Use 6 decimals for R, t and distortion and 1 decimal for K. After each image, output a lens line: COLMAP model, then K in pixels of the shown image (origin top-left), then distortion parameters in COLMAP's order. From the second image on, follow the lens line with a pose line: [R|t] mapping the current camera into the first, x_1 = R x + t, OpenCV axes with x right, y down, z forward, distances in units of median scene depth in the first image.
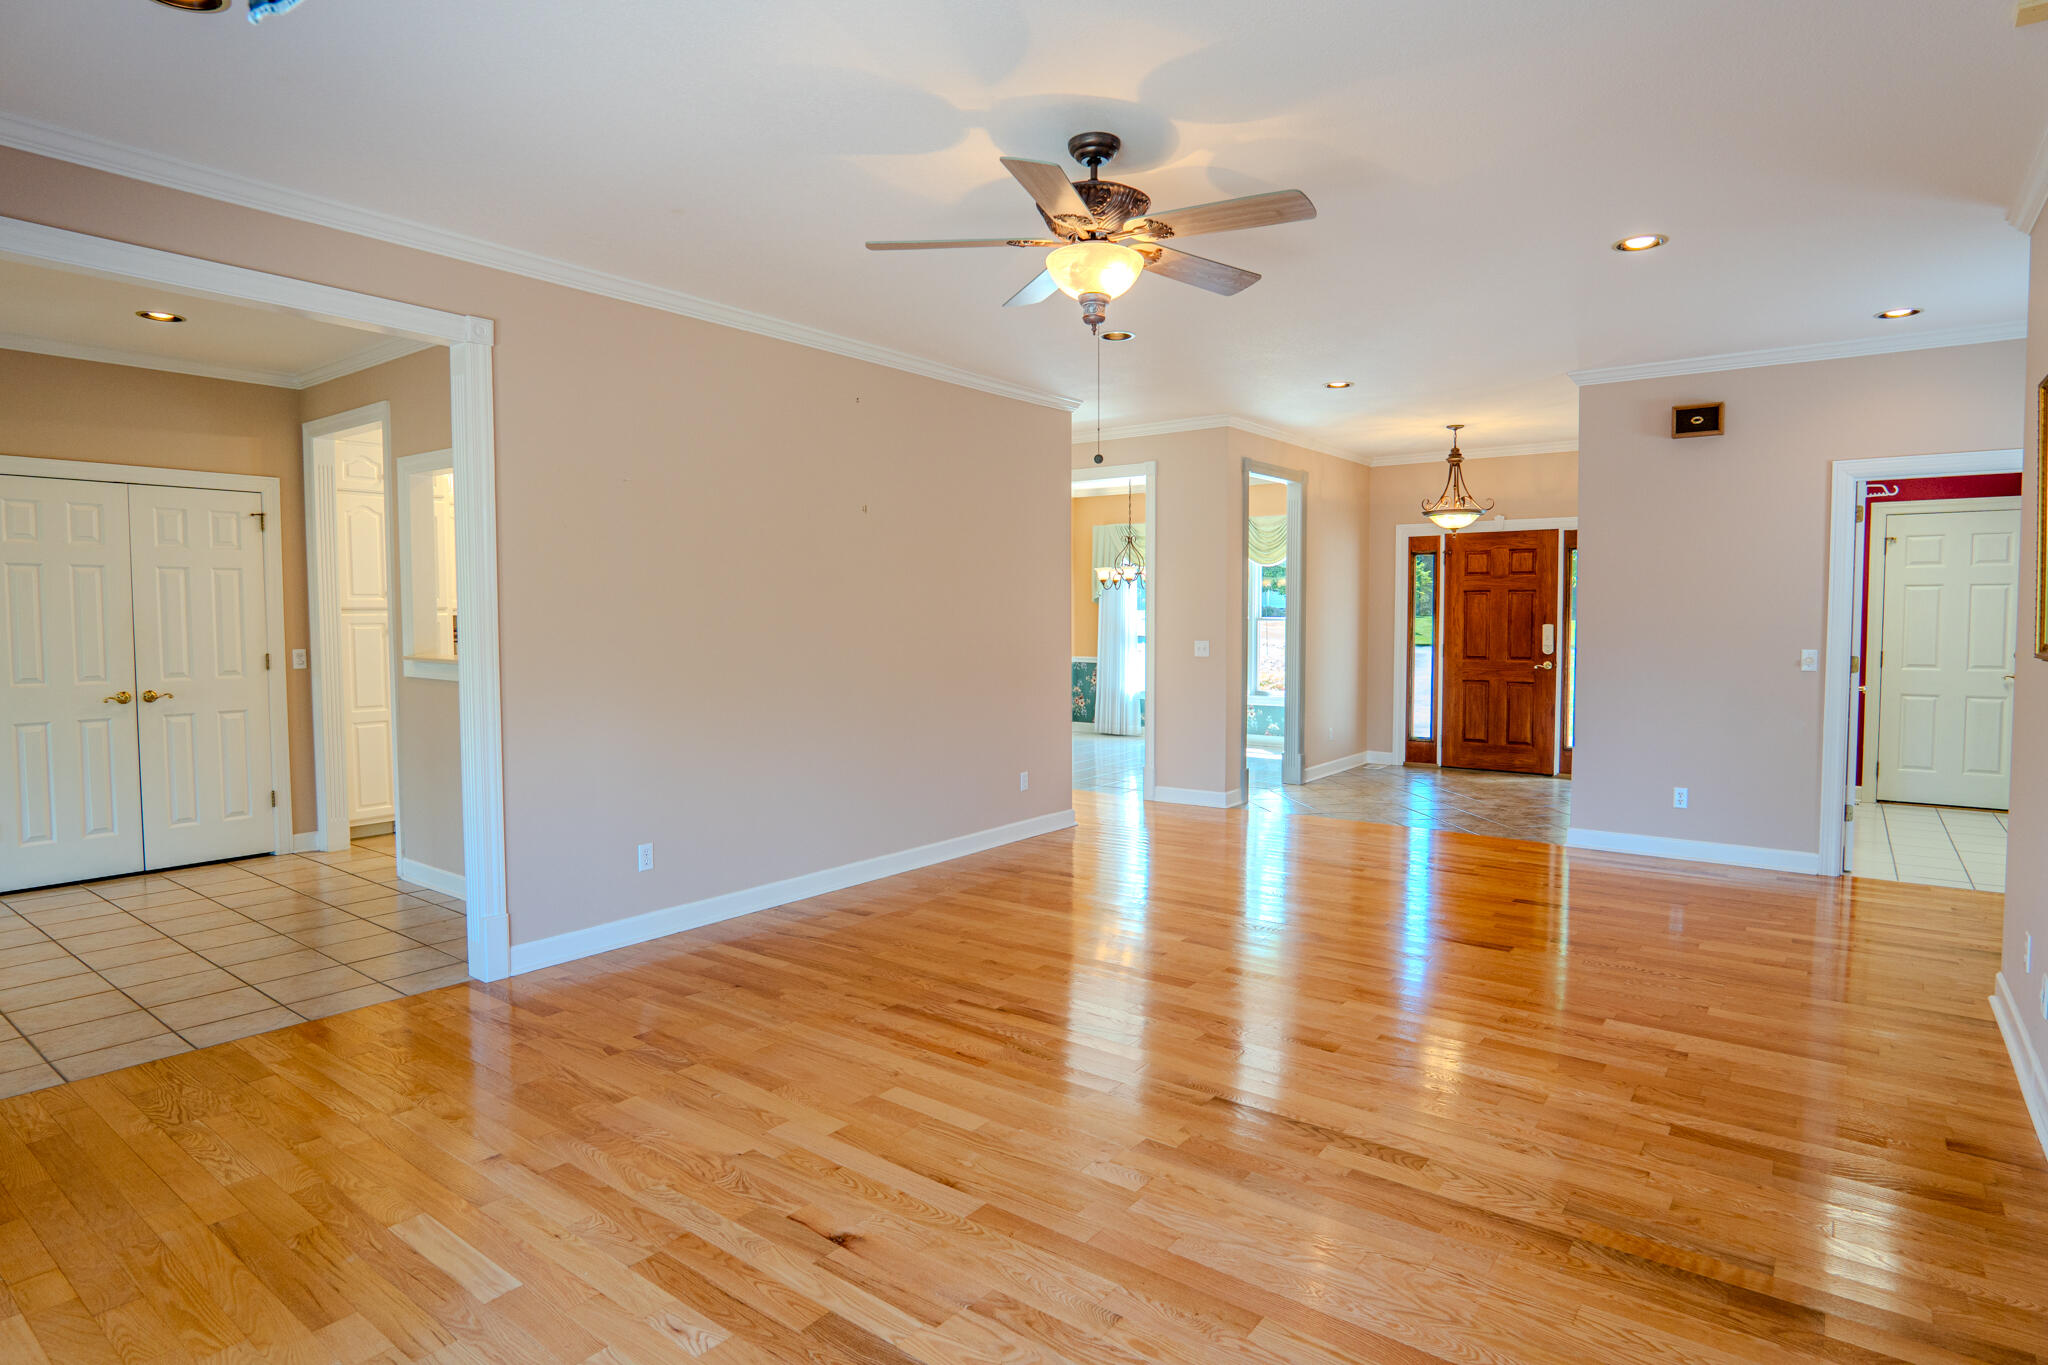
lens RADIAL K [[1097.2, 0, 1030.0], [0, 1097.2, 673.7], [0, 0, 1]] dist [-0.034127, 0.010198]
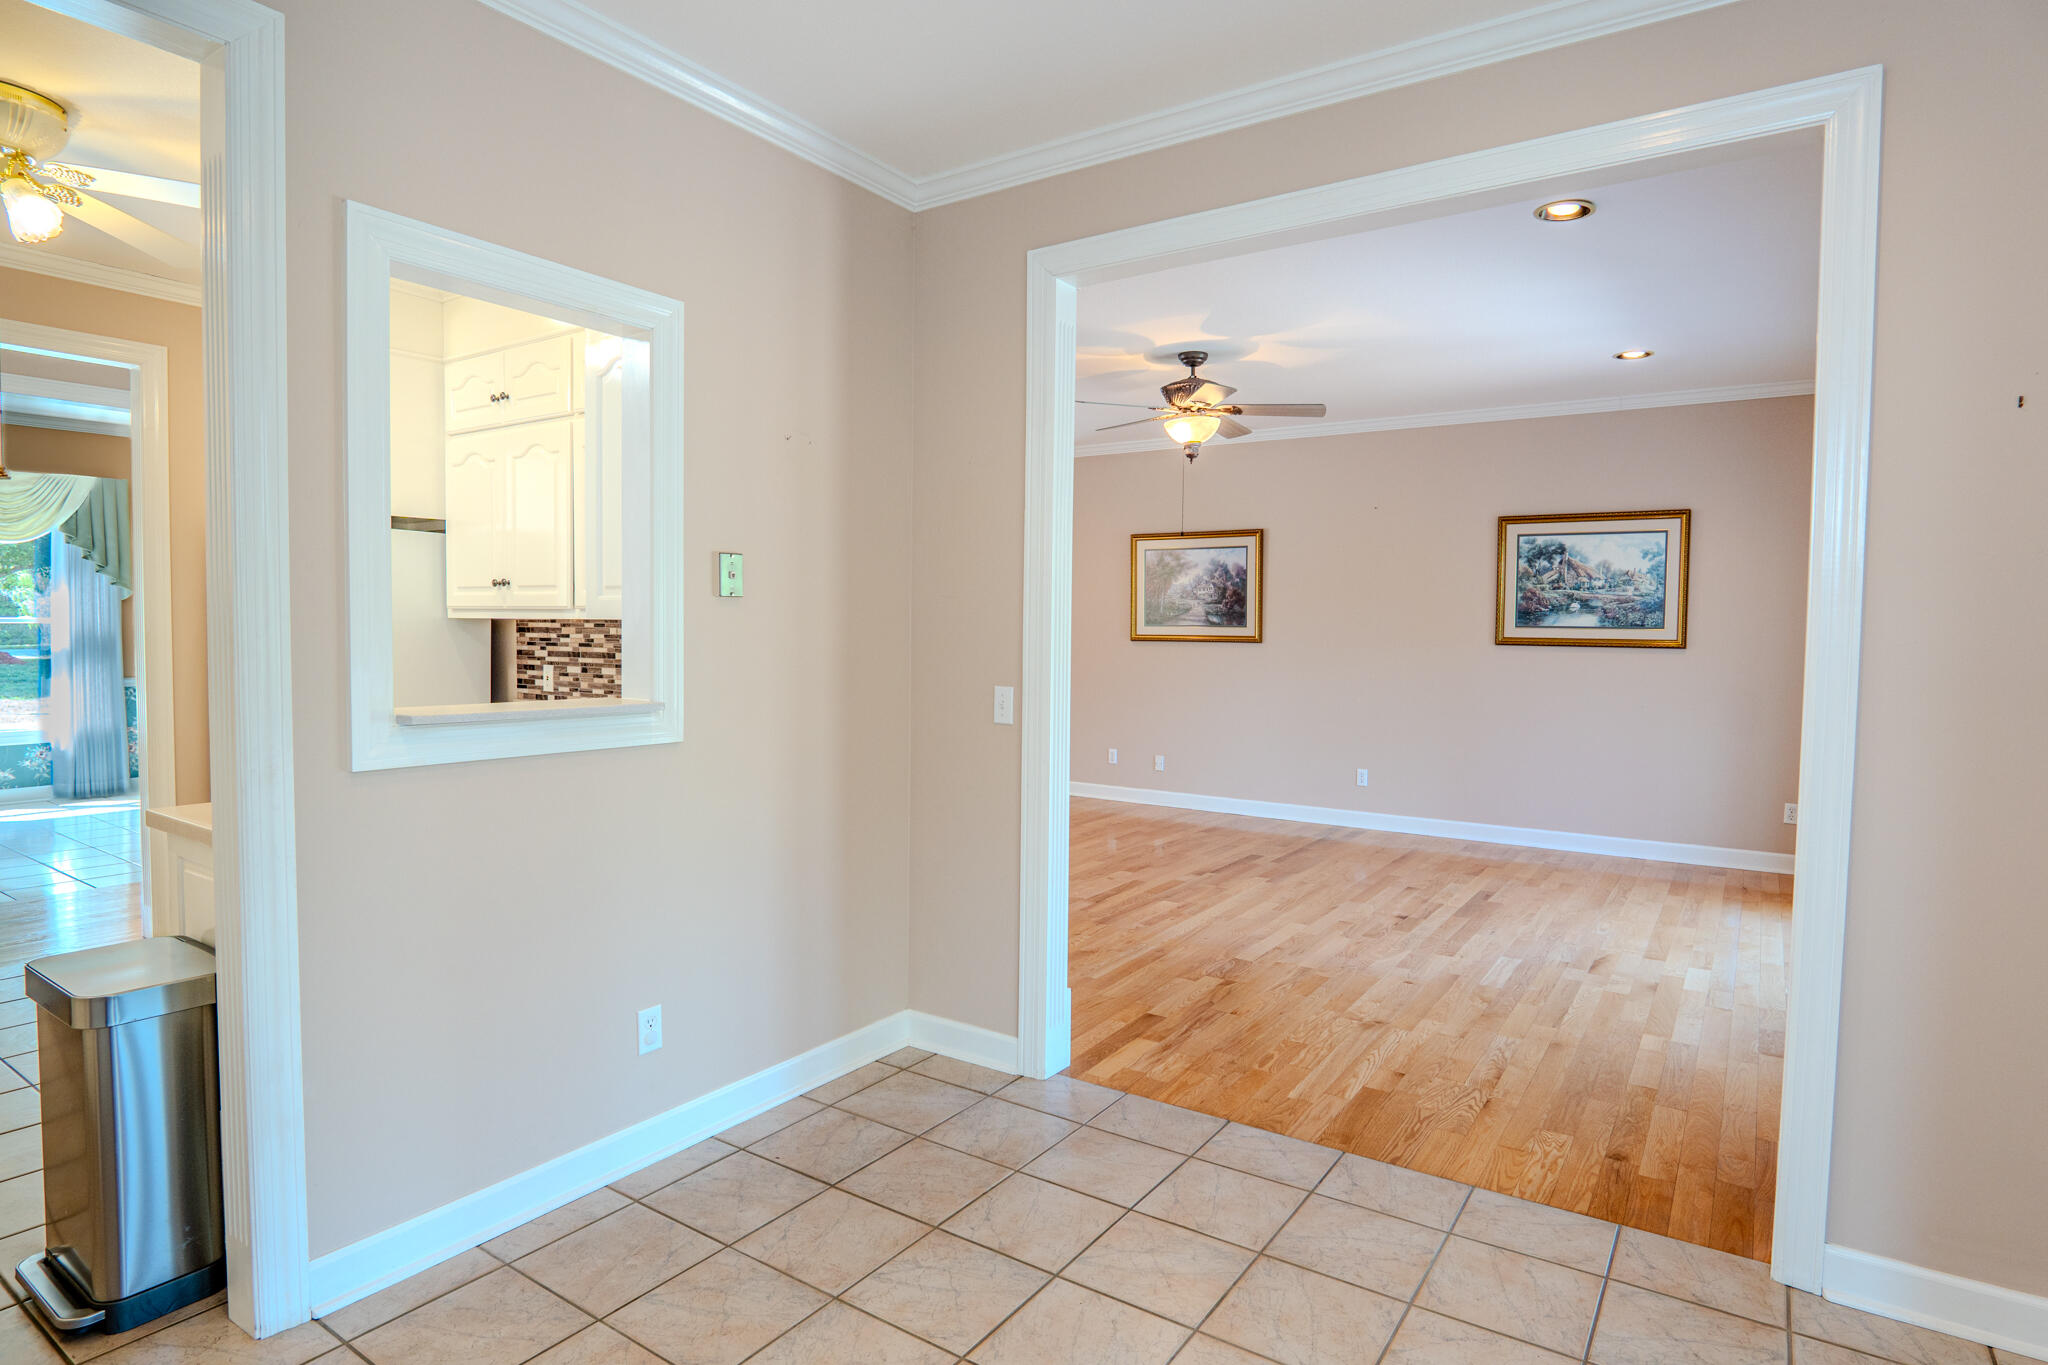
lens RADIAL K [[1097.2, 0, 1030.0], [0, 1097.2, 673.7], [0, 0, 1]] dist [-0.034127, 0.010198]
pose [[-0.050952, -0.045509, 0.997664, -0.915116], [0.043964, 0.997891, 0.047765, -0.037682], [-0.997733, 0.046295, -0.048843, 0.735372]]
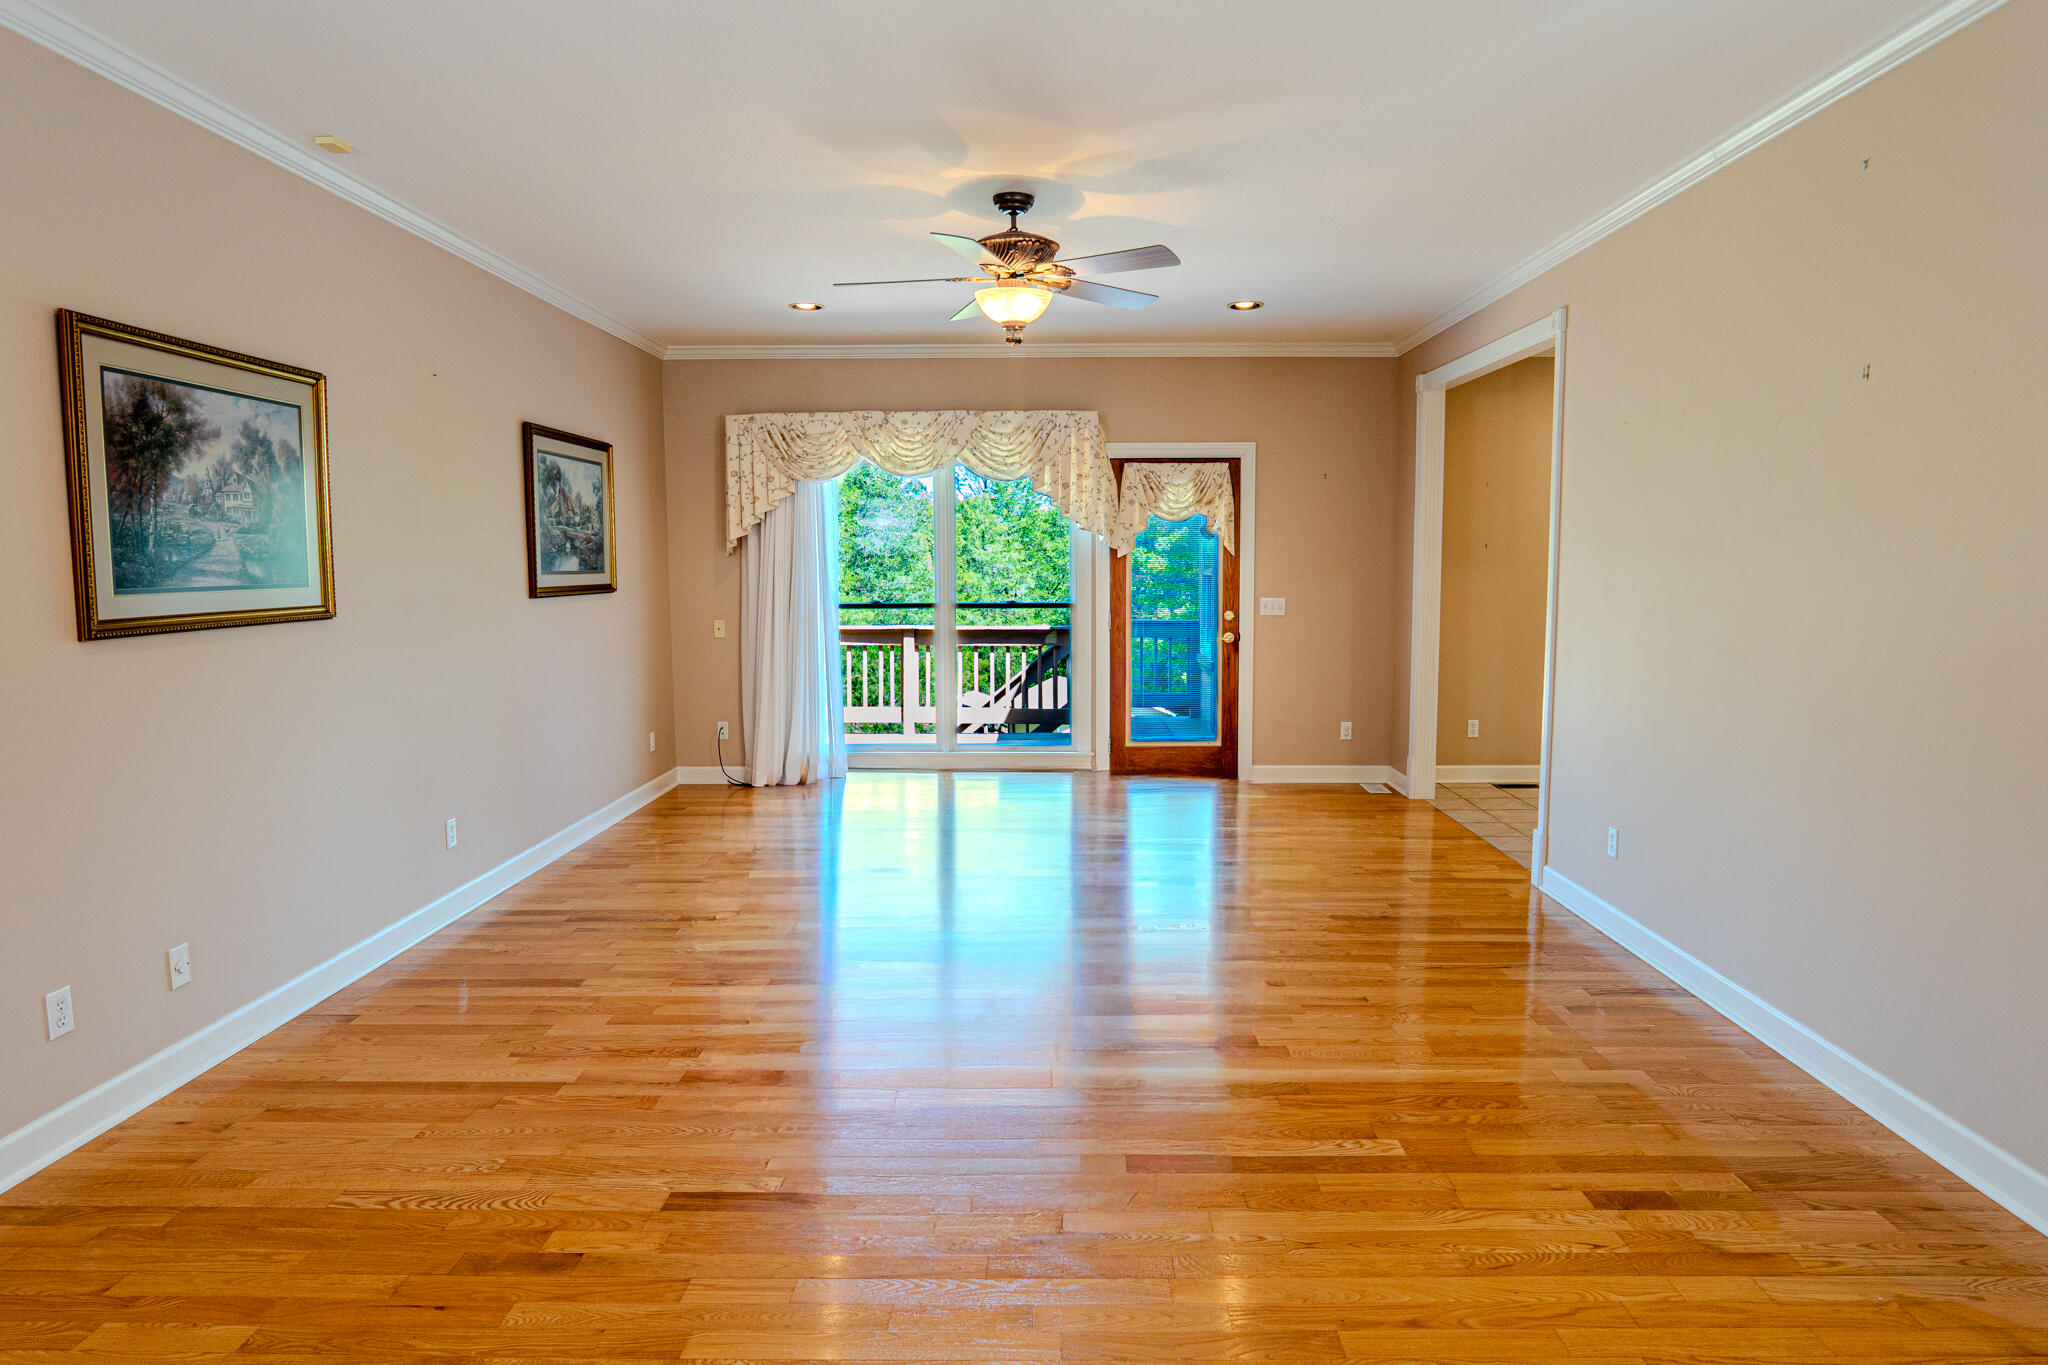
lens RADIAL K [[1210.8, 0, 1046.2], [0, 1210.8, 680.9], [0, 0, 1]] dist [-0.028510, 0.002785]
pose [[-0.802936, 0.063259, -0.592699, 0.475773], [-0.027385, 0.989388, 0.142696, -0.072809], [0.595436, 0.130807, -0.792683, 1.178238]]
